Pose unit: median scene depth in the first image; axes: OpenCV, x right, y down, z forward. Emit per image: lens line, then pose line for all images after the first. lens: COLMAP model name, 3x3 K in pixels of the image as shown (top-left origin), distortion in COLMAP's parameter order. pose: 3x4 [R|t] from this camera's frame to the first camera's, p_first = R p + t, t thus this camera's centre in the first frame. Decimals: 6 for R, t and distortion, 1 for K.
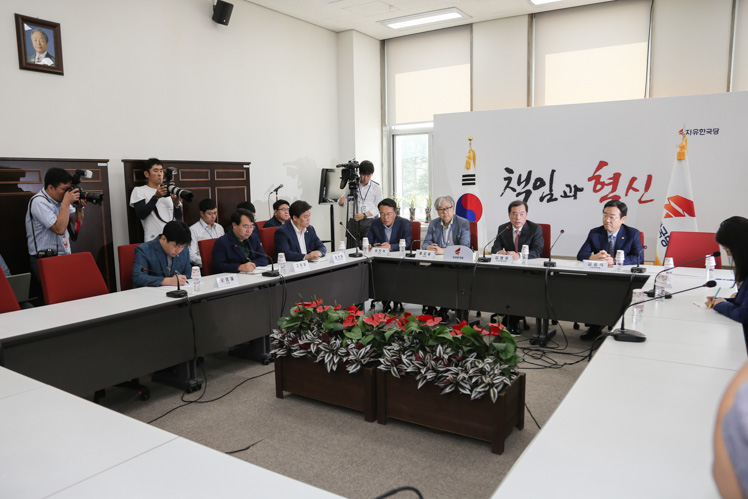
lens RADIAL K [[573.6, 0, 371.8], [0, 573.6, 247.1], [0, 0, 1]] dist [-0.069381, -0.007667]
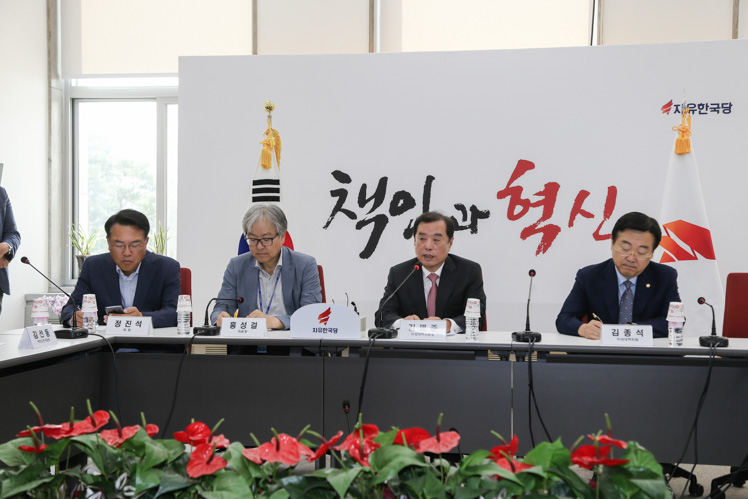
lens RADIAL K [[1081.0, 0, 373.7], [0, 1081.0, 255.7], [0, 0, 1]] dist [0.191097, 0.000000]
pose [[0.923357, 0.016786, 0.383575, -0.097856], [0.024769, 0.994358, -0.103141, 0.033640], [-0.383142, 0.104736, 0.917732, 0.136902]]
